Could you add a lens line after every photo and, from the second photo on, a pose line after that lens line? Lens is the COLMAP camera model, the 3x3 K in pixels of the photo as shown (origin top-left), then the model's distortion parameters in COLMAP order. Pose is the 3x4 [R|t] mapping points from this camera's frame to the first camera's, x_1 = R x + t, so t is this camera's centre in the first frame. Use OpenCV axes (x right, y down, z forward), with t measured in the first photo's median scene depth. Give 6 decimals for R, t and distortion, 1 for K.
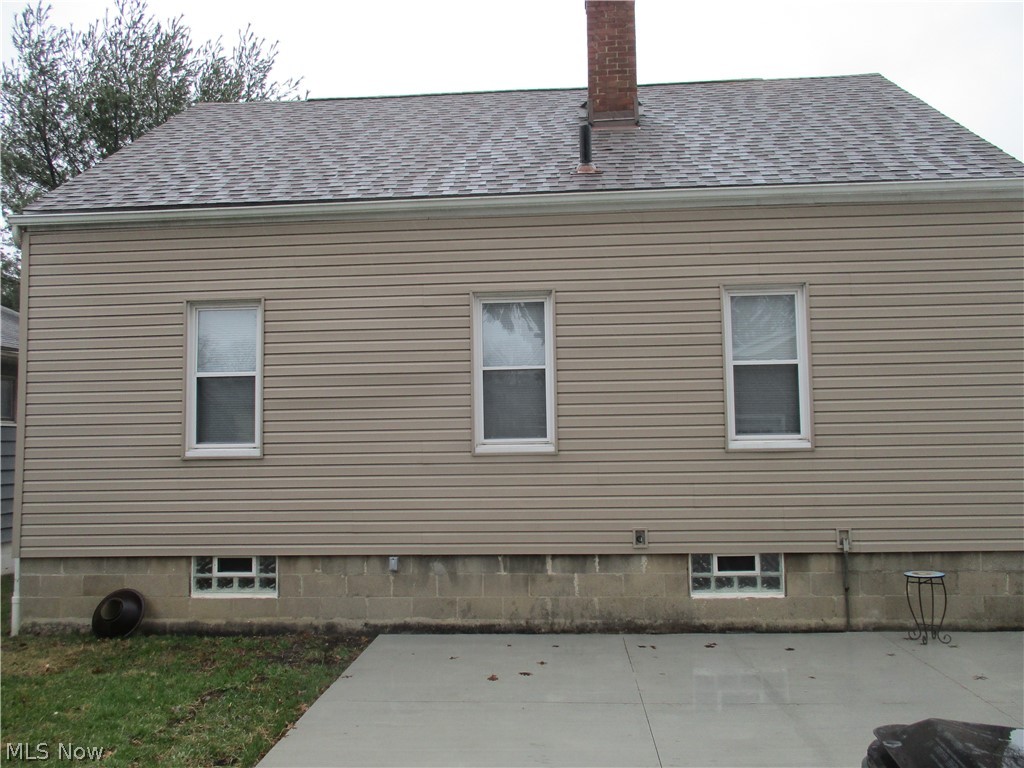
lens RADIAL K [[524.0, 0, 512.2], [0, 524.0, 435.4], [0, 0, 1]] dist [-0.008806, 0.000715]
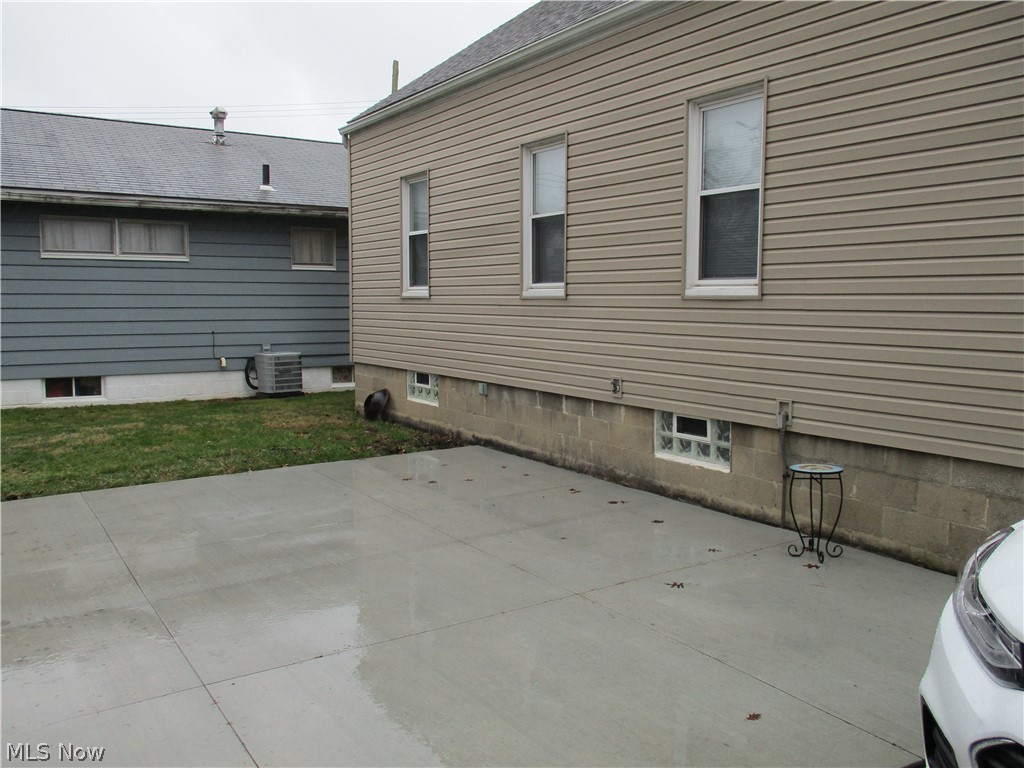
lens RADIAL K [[853.1, 0, 512.0], [0, 853.1, 384.0], [0, 0, 1]] dist [-0.026937, 0.011483]
pose [[0.586377, 0.097382, -0.804163, 1.381425], [0.018069, 0.990928, 0.133174, -0.022206], [0.809837, -0.092620, 0.579298, -0.068906]]
